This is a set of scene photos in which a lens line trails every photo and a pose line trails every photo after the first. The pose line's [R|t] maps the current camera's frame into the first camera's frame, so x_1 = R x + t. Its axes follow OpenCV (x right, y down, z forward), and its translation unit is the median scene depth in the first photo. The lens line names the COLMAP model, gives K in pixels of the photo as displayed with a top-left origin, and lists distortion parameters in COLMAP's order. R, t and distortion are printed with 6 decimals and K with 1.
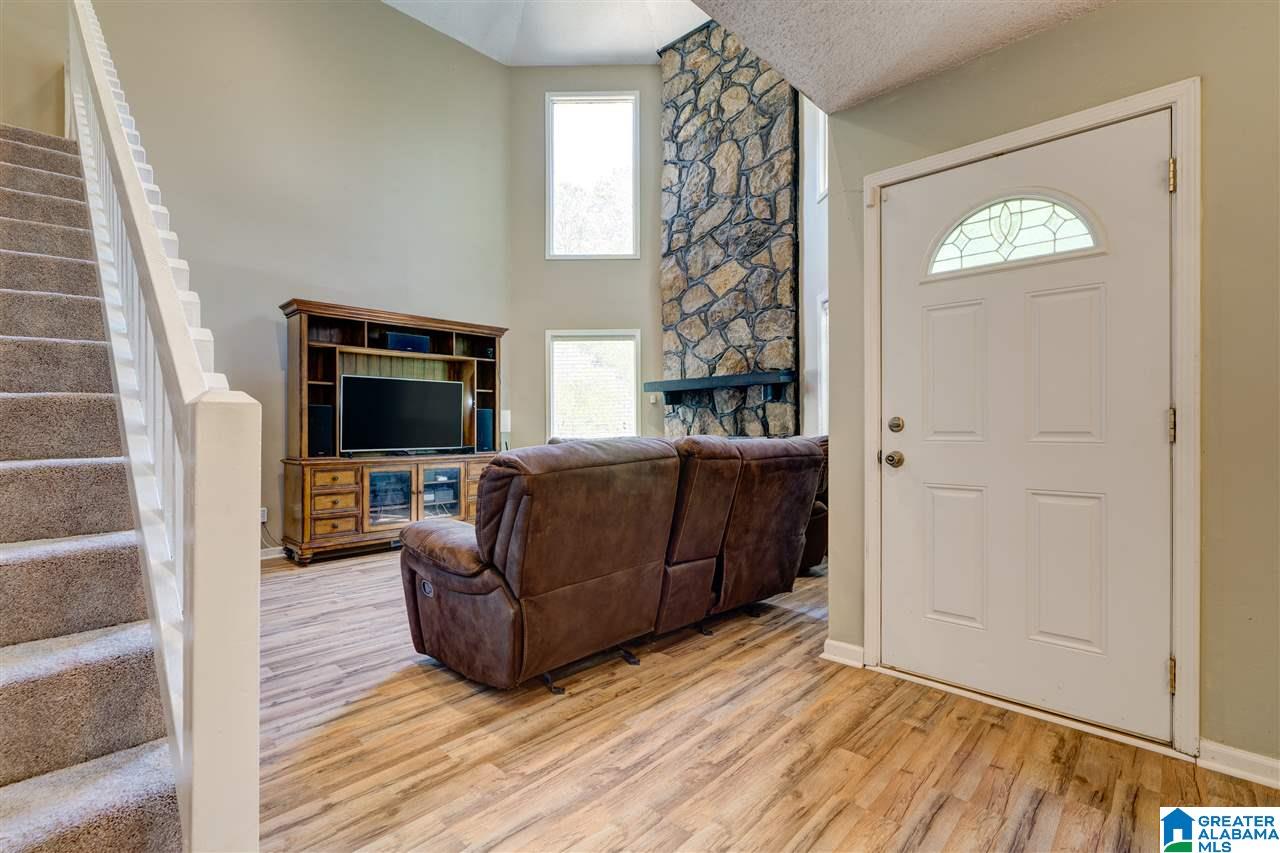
lens RADIAL K [[586.6, 0, 641.3], [0, 586.6, 423.7], [0, 0, 1]] dist [-0.010842, 0.002033]
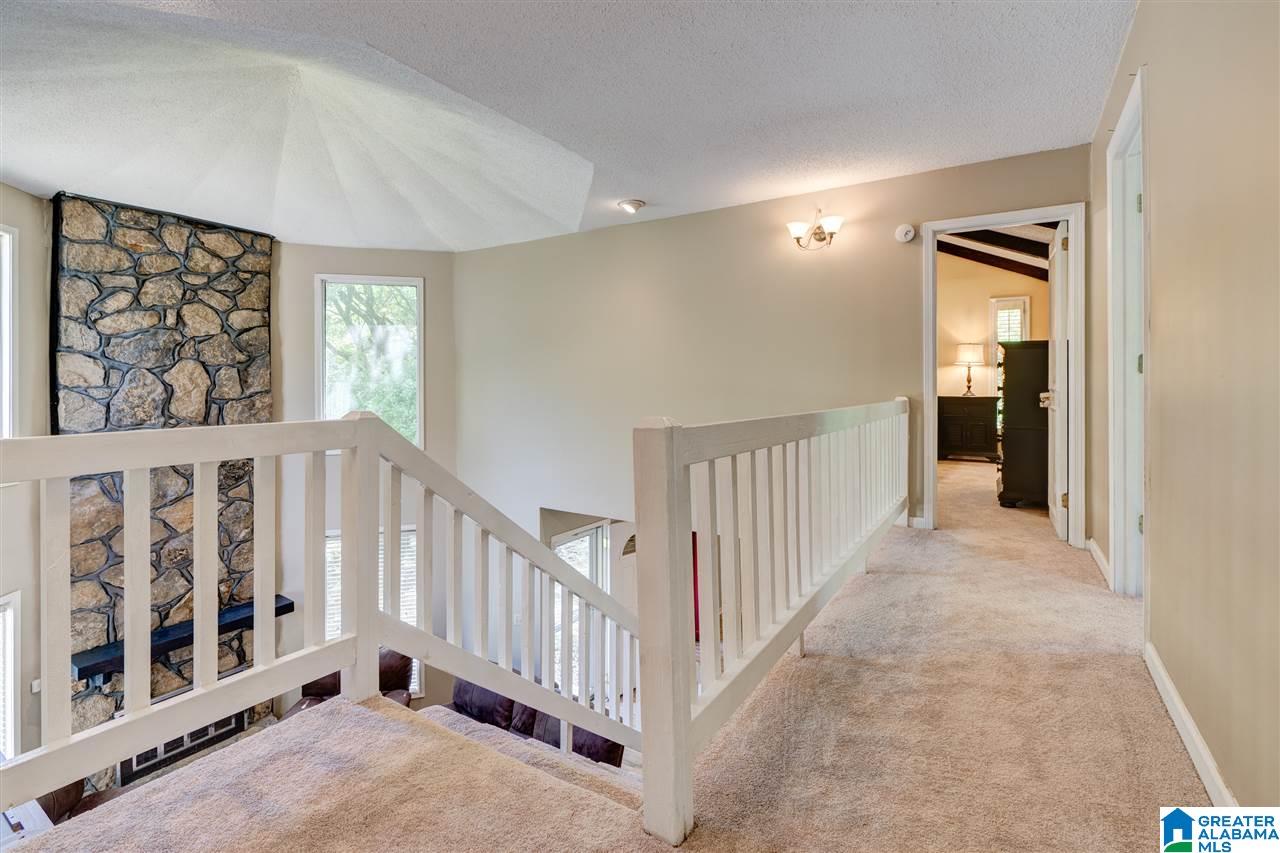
lens RADIAL K [[586.6, 0, 633.2], [0, 586.6, 380.6], [0, 0, 1]] dist [-0.010842, 0.002033]
pose [[-0.189210, 0.020151, 0.981730, -0.896510], [0.000778, 0.999792, -0.020372, -0.438830], [-0.981936, -0.003091, -0.189187, 0.500251]]
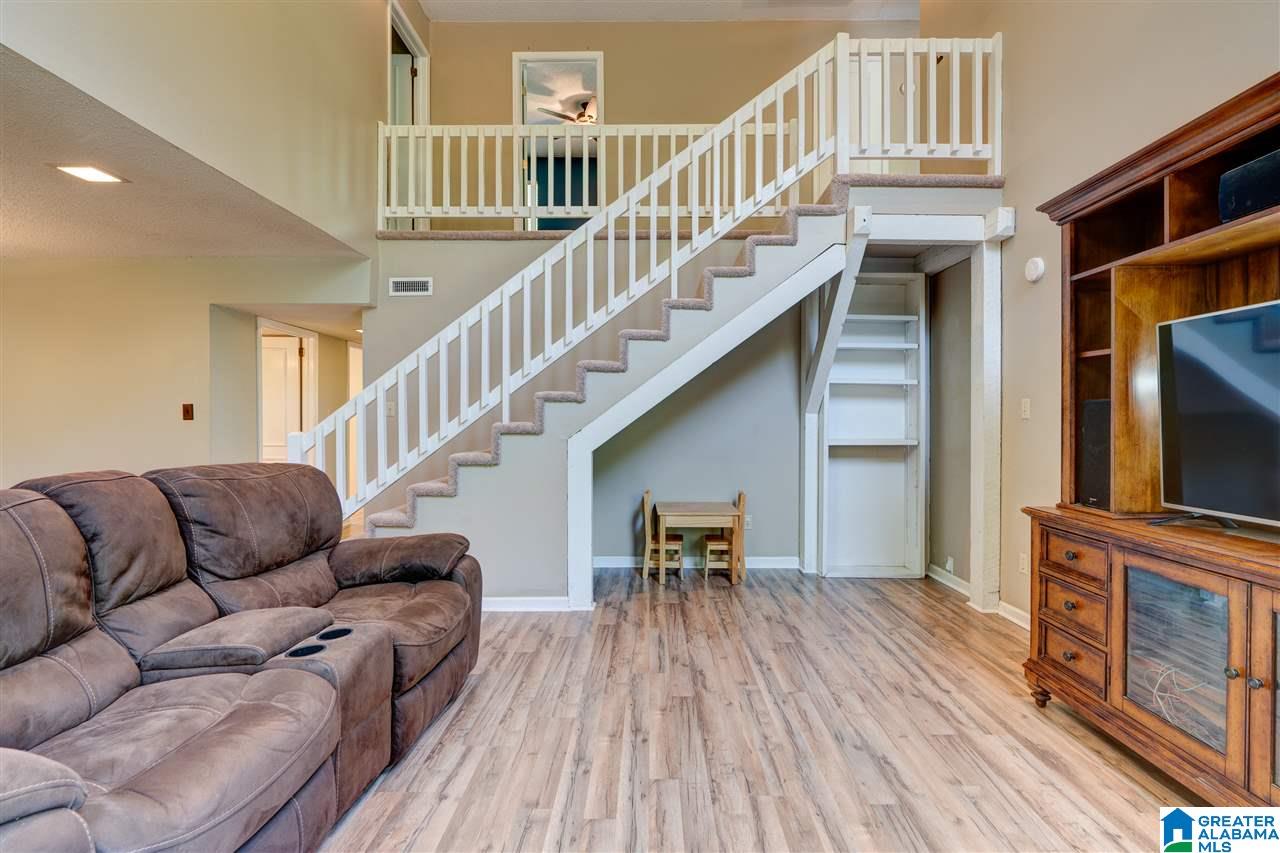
lens RADIAL K [[586.6, 0, 648.9], [0, 586.6, 425.9], [0, 0, 1]] dist [-0.010842, 0.002033]
pose [[-0.722958, 0.009021, -0.690833, 0.042482], [0.006917, 0.999959, 0.005819, -0.014585], [0.690858, -0.000571, -0.722991, 0.906381]]
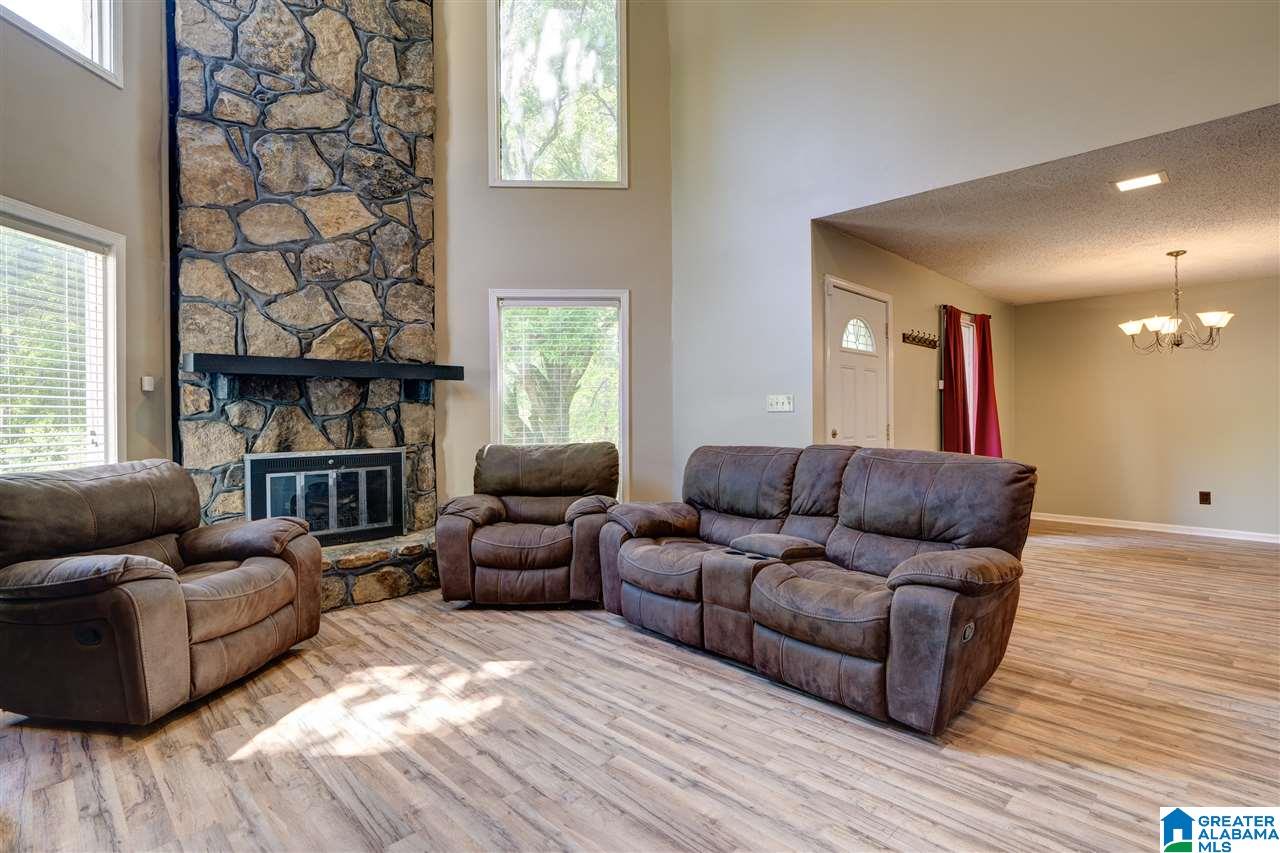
lens RADIAL K [[629.5, 0, 641.2], [0, 629.5, 419.2], [0, 0, 1]] dist [-0.013336, 0.003568]
pose [[0.026178, 0.004388, 0.999648, -0.571517], [-0.003353, 0.999985, -0.004301, -0.011694], [-0.999652, -0.003239, 0.026193, 0.639941]]
